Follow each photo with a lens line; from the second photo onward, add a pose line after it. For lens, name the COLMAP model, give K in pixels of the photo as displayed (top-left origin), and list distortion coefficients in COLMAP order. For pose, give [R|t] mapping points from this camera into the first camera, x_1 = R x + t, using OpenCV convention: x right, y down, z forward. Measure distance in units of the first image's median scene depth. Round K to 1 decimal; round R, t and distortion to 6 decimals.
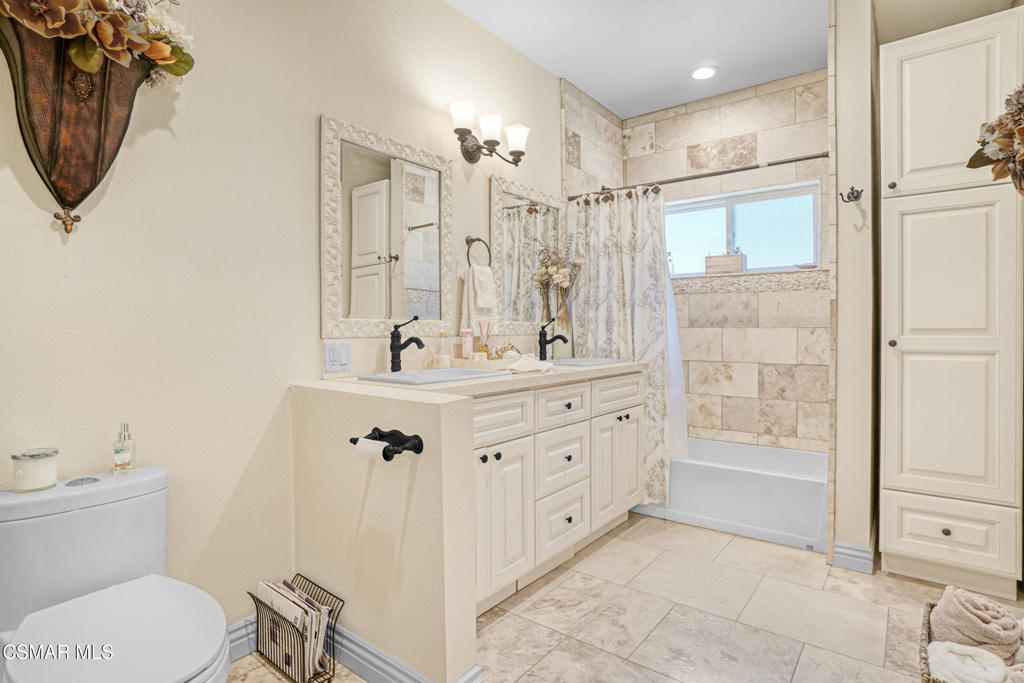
lens RADIAL K [[509.5, 0, 512.0], [0, 509.5, 341.5], [0, 0, 1]] dist [-0.046007, 0.020762]
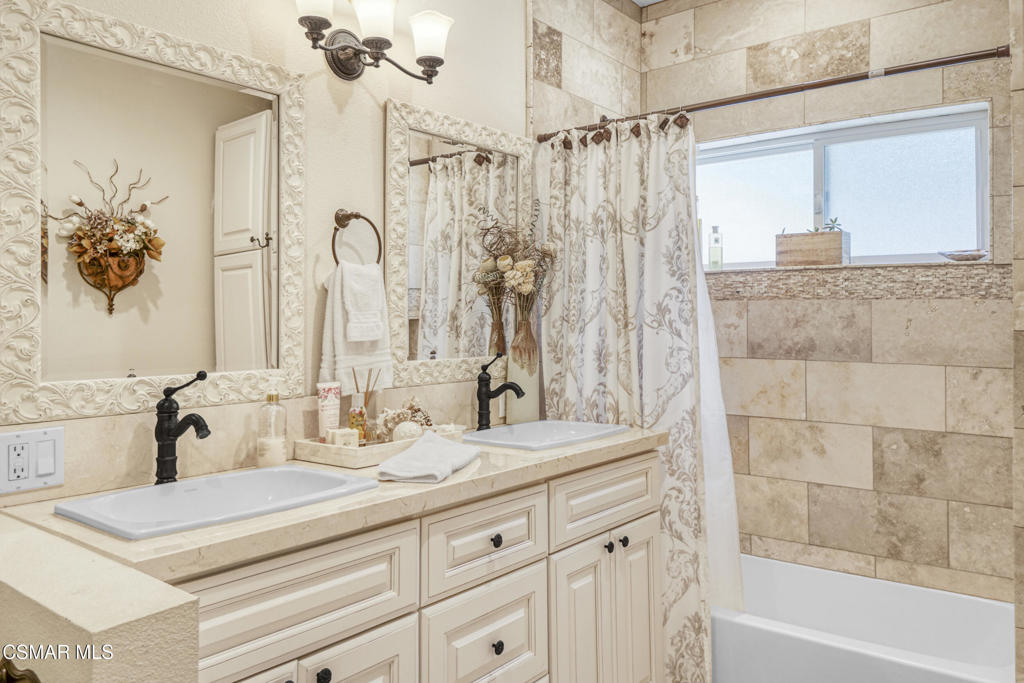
lens RADIAL K [[762.2, 0, 483.0], [0, 762.2, 340.4], [0, 0, 1]] dist [-0.052566, 0.092537]
pose [[0.999625, -0.013593, -0.023755, 0.079048], [0.013245, 0.999804, -0.014733, -0.044429], [0.023950, 0.014413, 0.999609, 0.152536]]
